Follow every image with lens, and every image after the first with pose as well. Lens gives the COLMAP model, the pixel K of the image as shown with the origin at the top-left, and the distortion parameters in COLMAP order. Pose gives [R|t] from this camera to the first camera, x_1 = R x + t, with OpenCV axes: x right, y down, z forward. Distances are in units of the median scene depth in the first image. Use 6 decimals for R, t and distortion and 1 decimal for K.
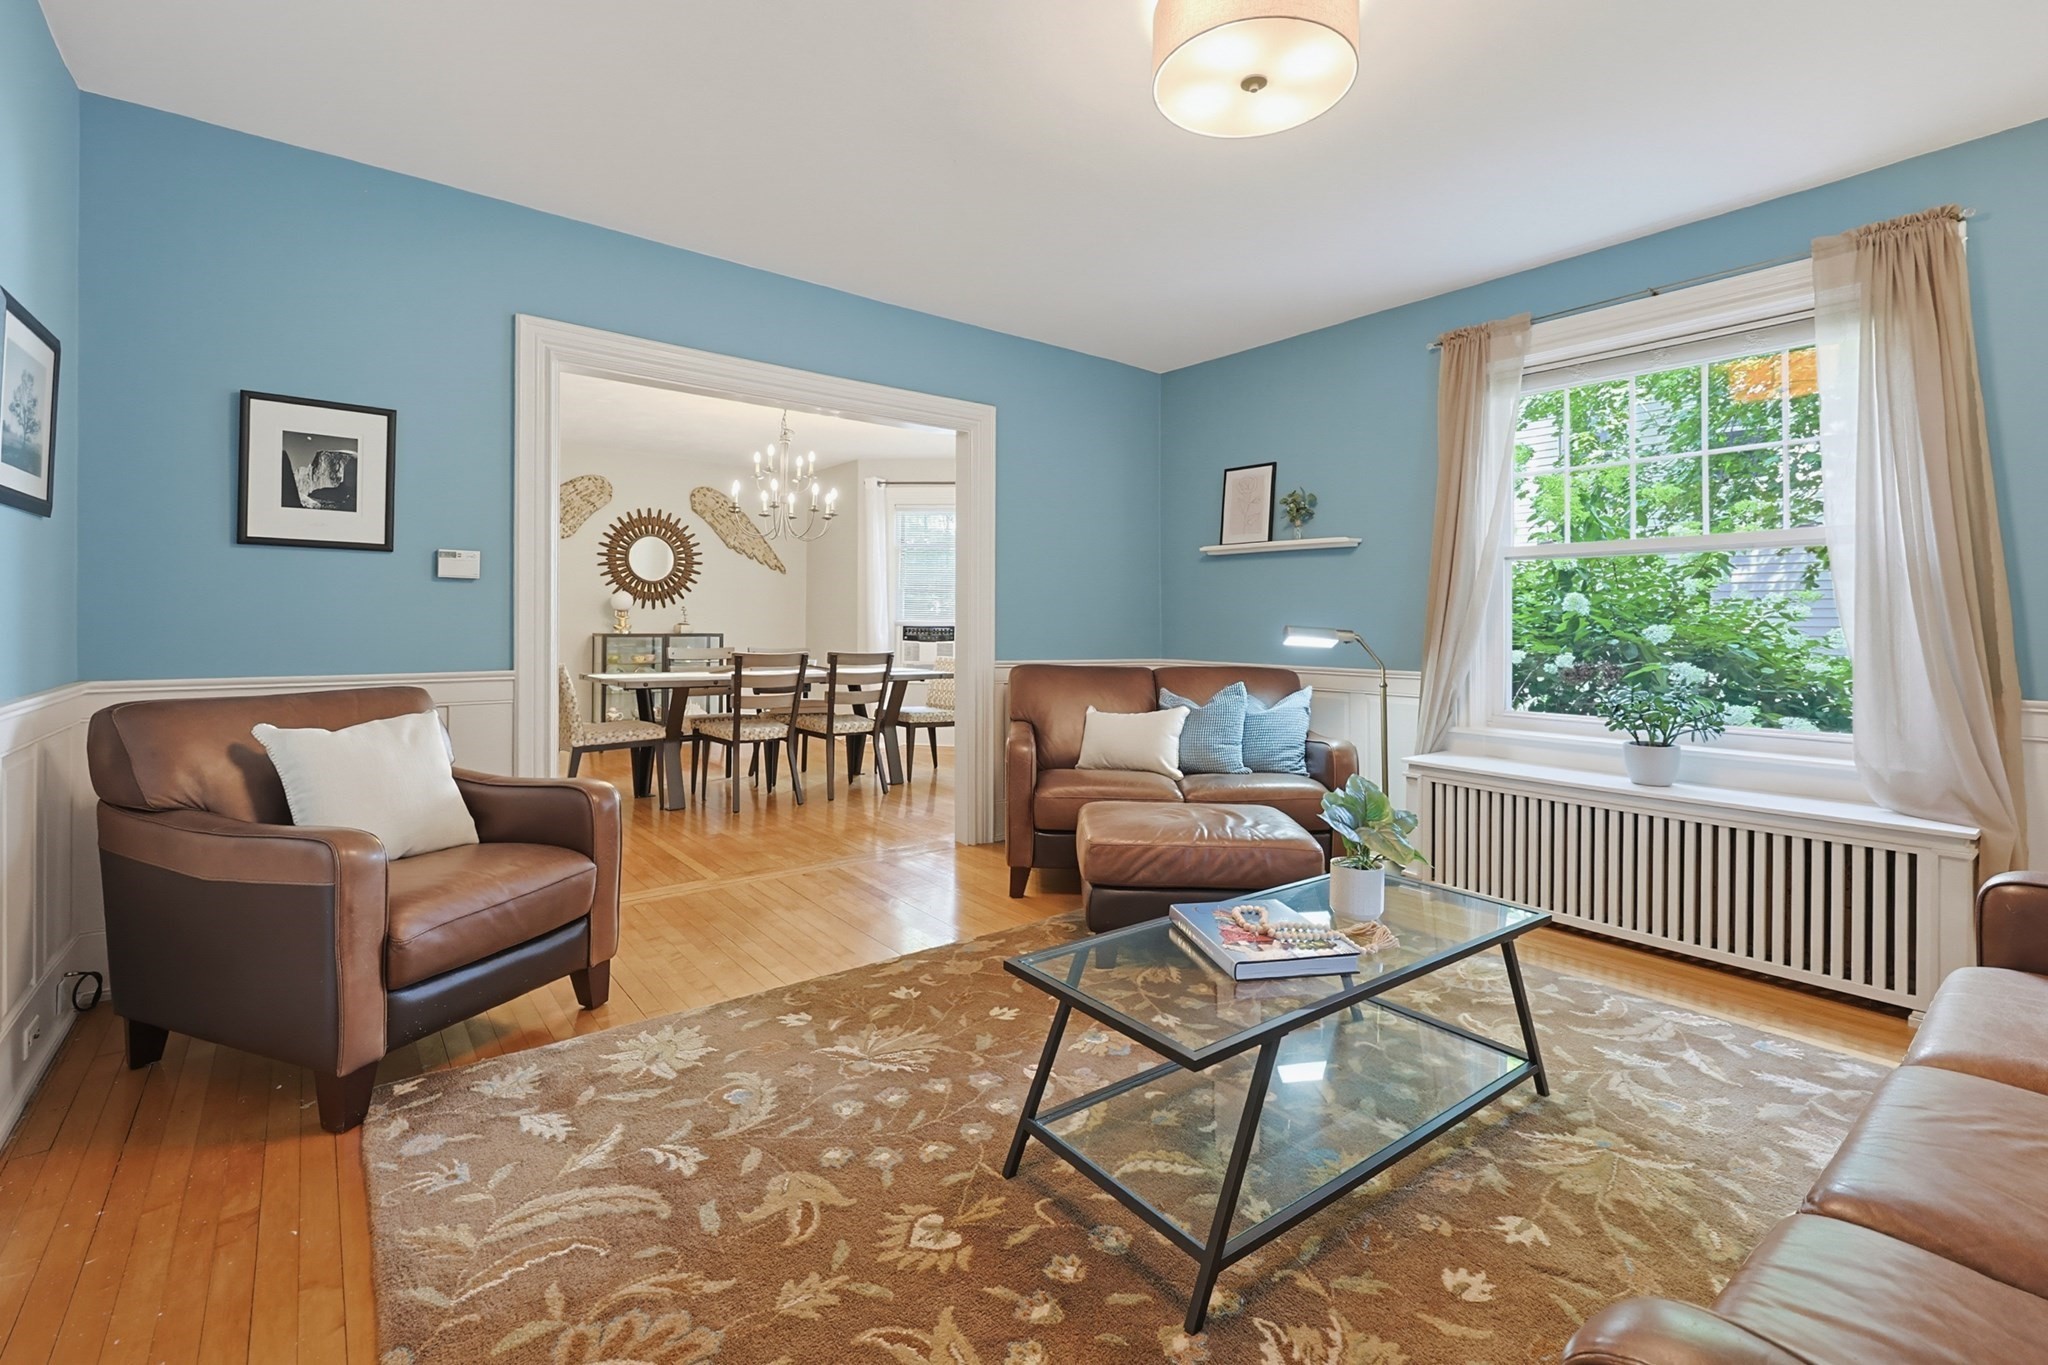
lens RADIAL K [[844.2, 0, 1029.9], [0, 844.2, 624.8], [0, 0, 1]] dist [0.000077, 0.000005]
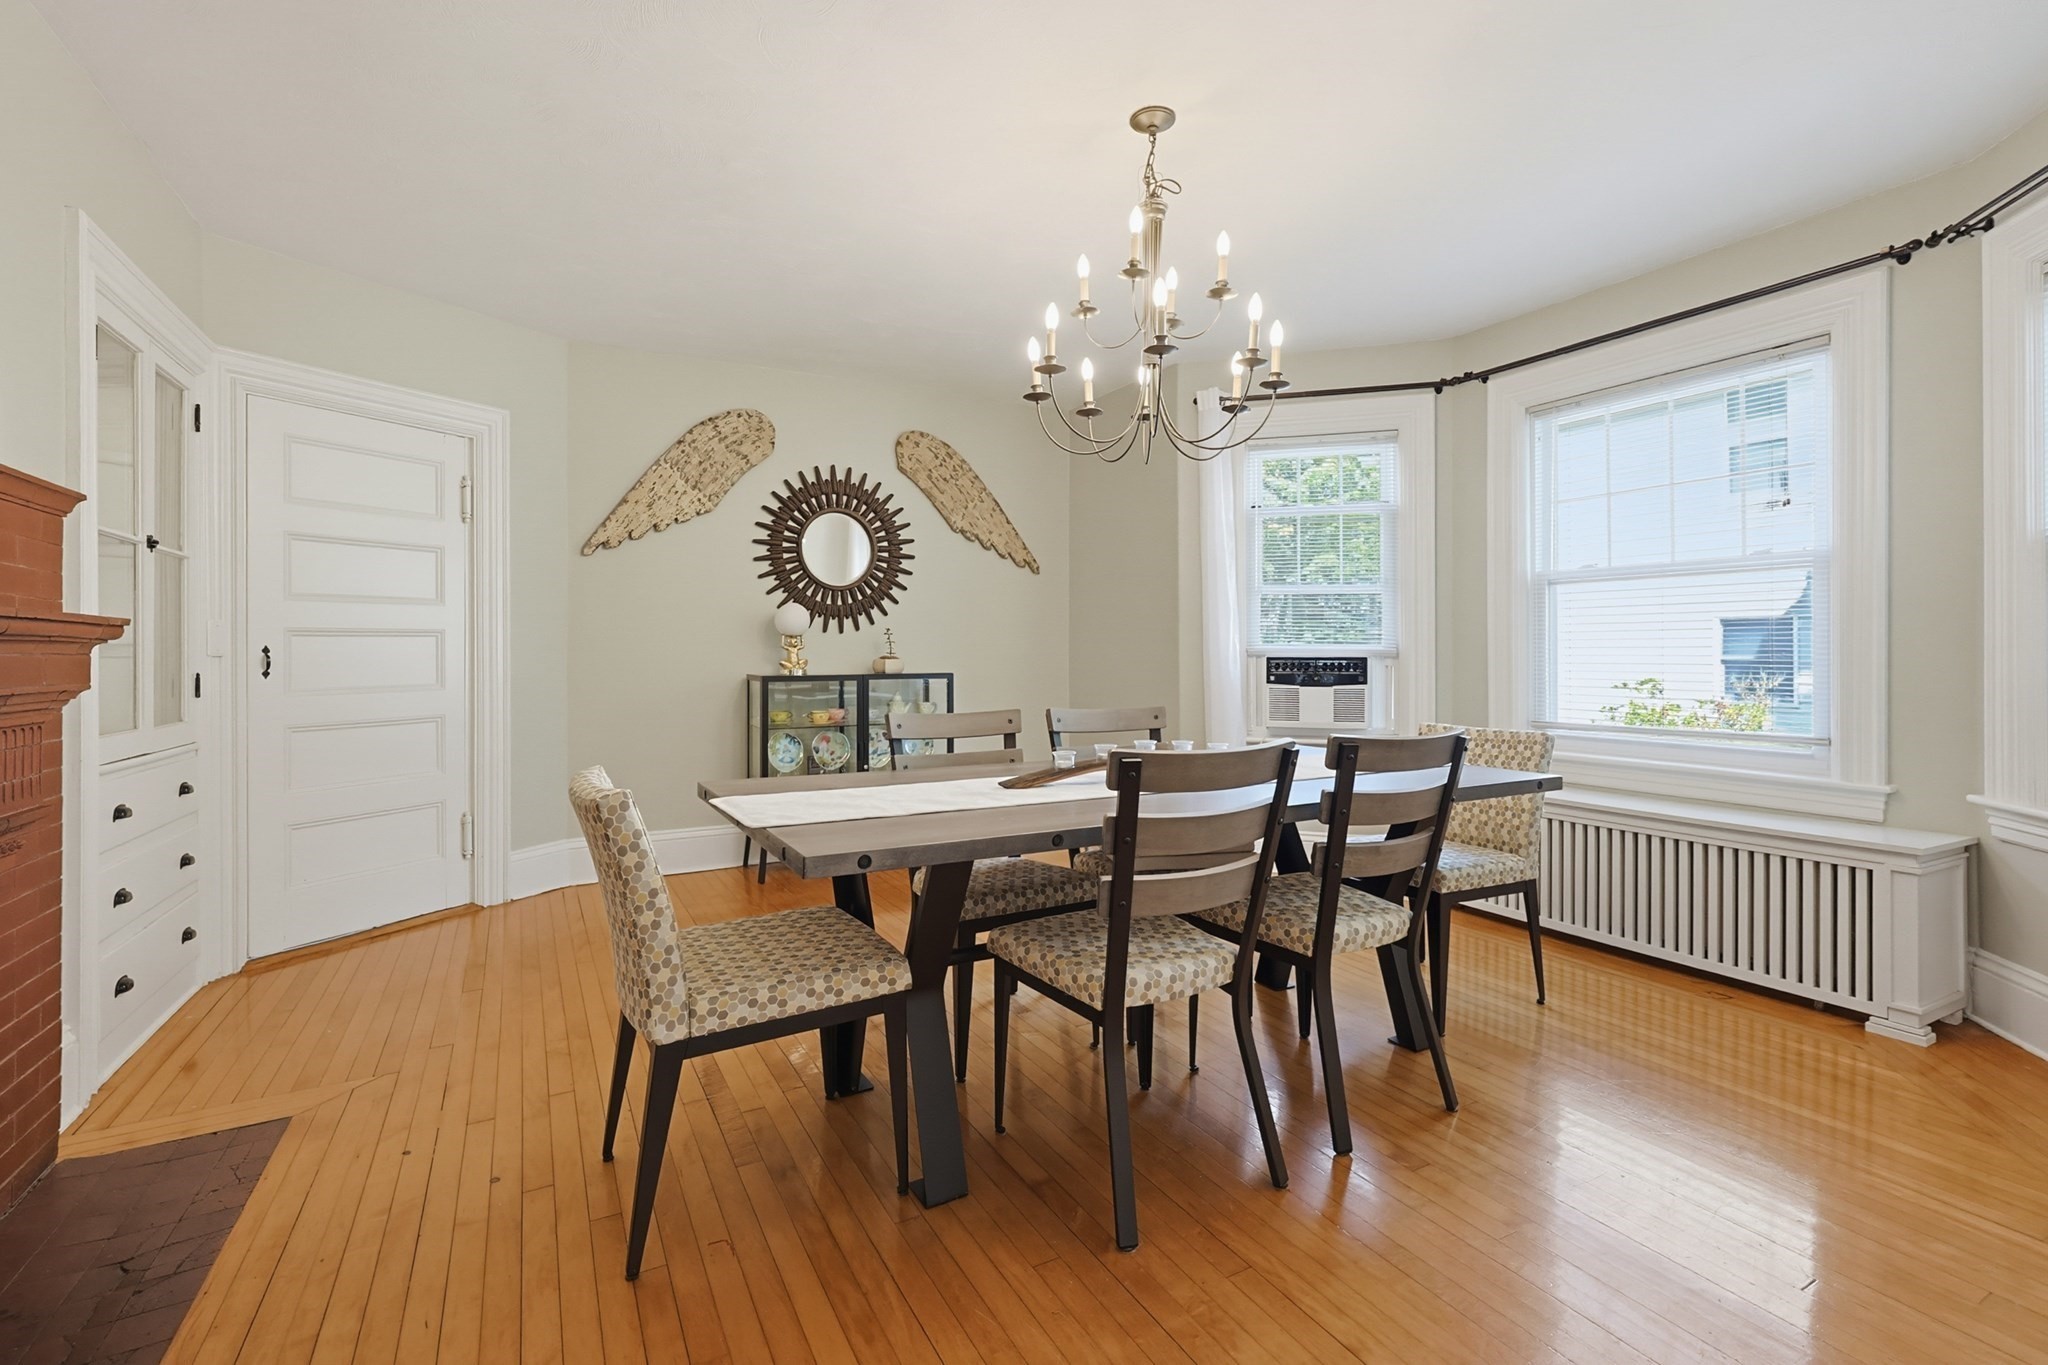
lens RADIAL K [[885.8, 0, 1019.4], [0, 885.8, 655.6], [0, 0, 1]] dist [-0.000365, -0.000070]
pose [[0.980112, -0.010368, -0.198175, -0.201670], [0.010668, 0.999943, 0.000445, -0.001557], [0.198159, -0.002550, 0.980167, 0.417395]]
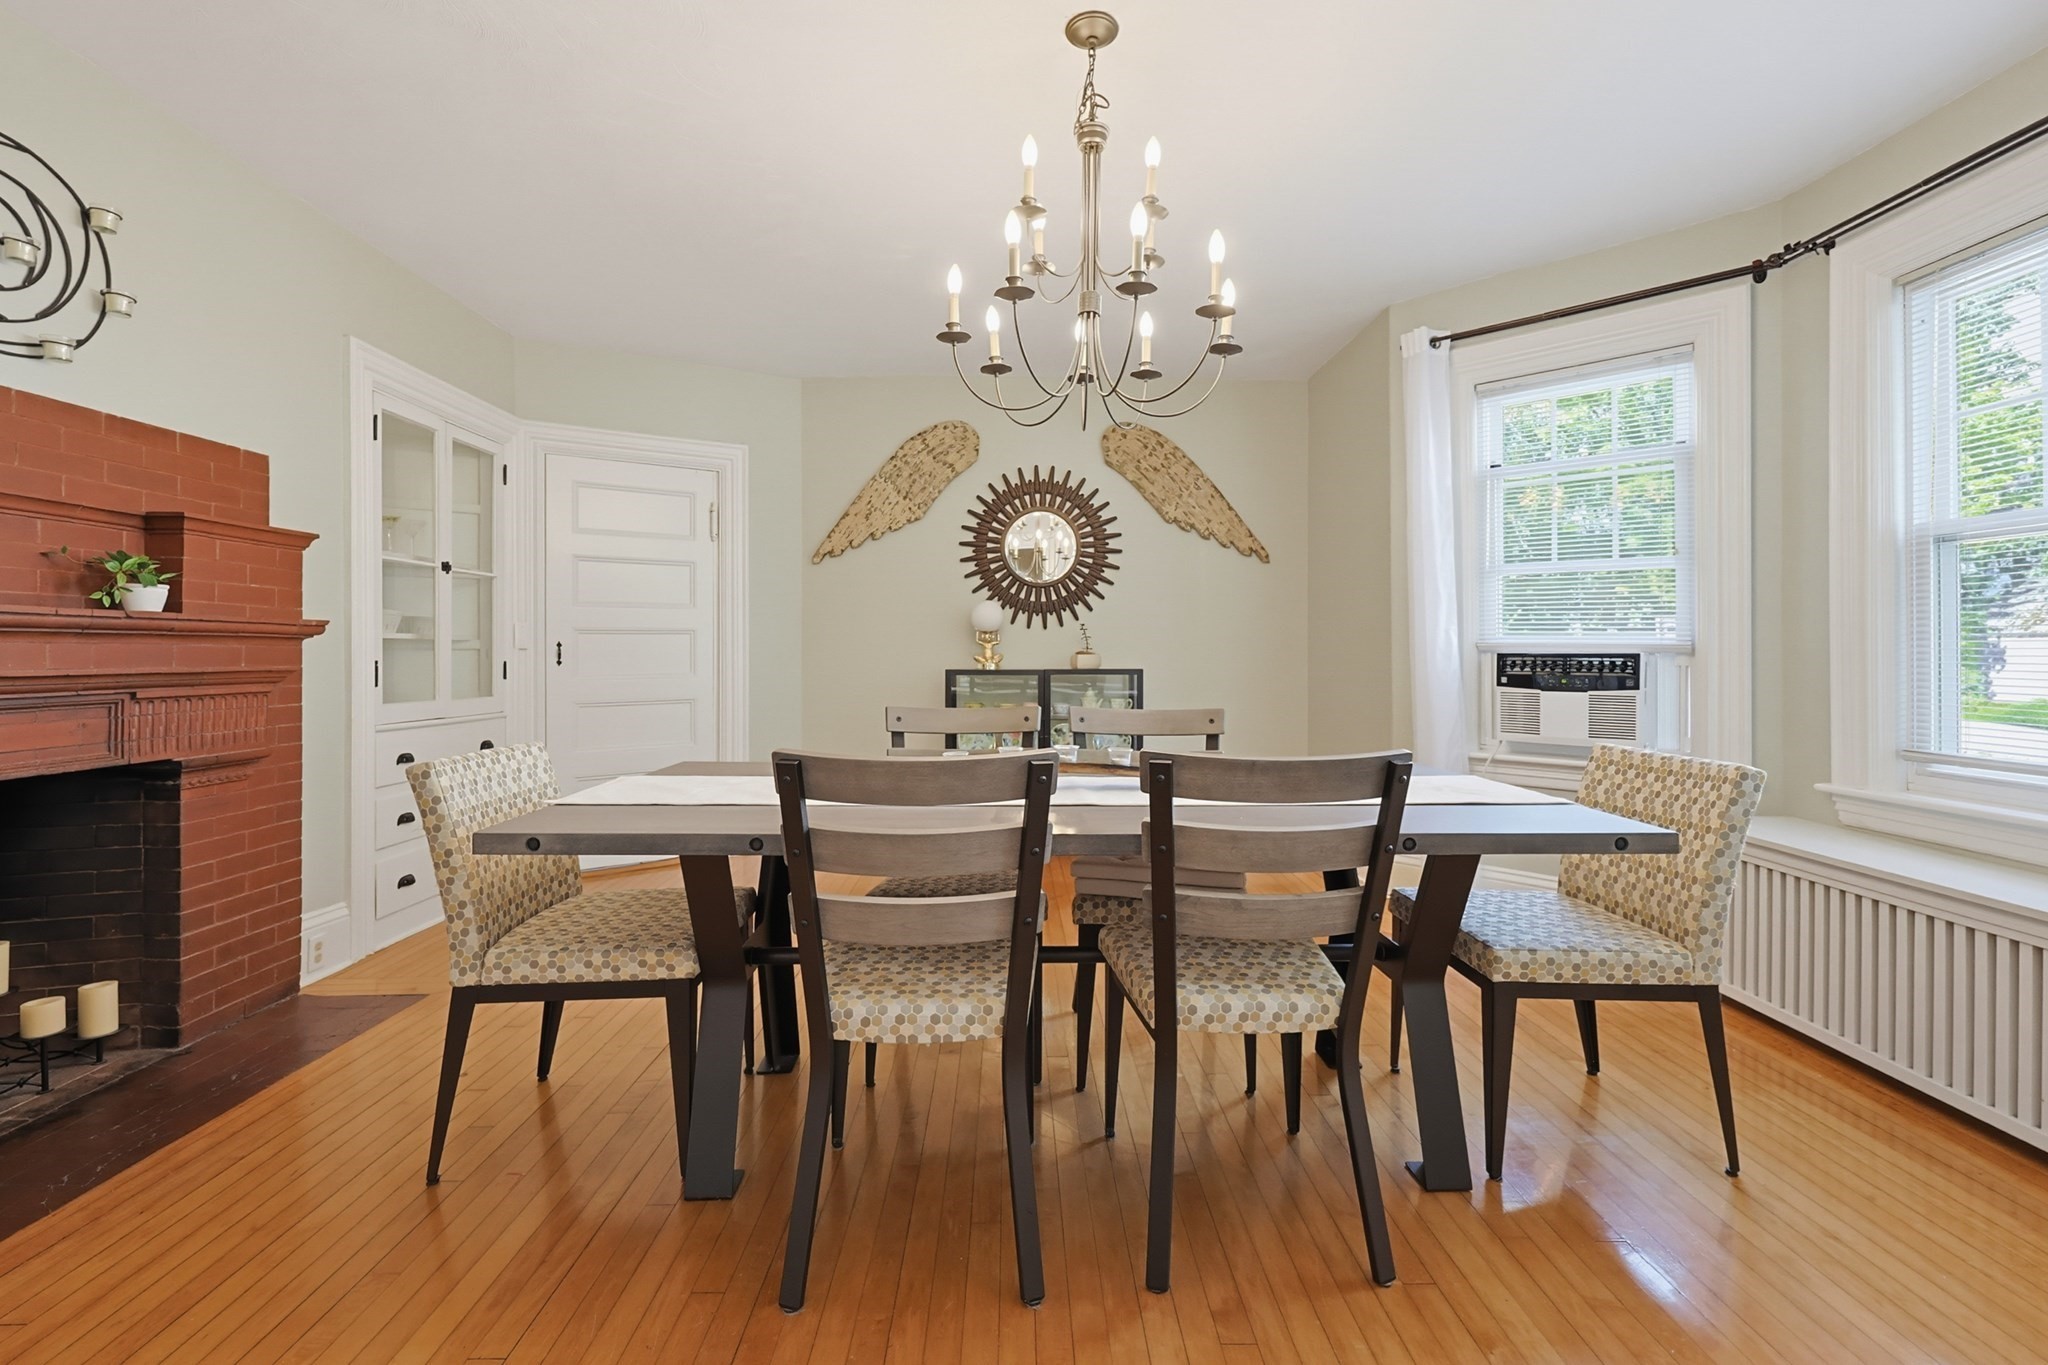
lens RADIAL K [[857.3, 0, 1037.8], [0, 857.3, 653.0], [0, 0, 1]] dist [0.000088, 0.000046]
pose [[0.784359, -0.008039, -0.620255, -0.062916], [0.006665, 0.999968, -0.004533, 0.001884], [0.620272, -0.000578, 0.784387, 0.520217]]
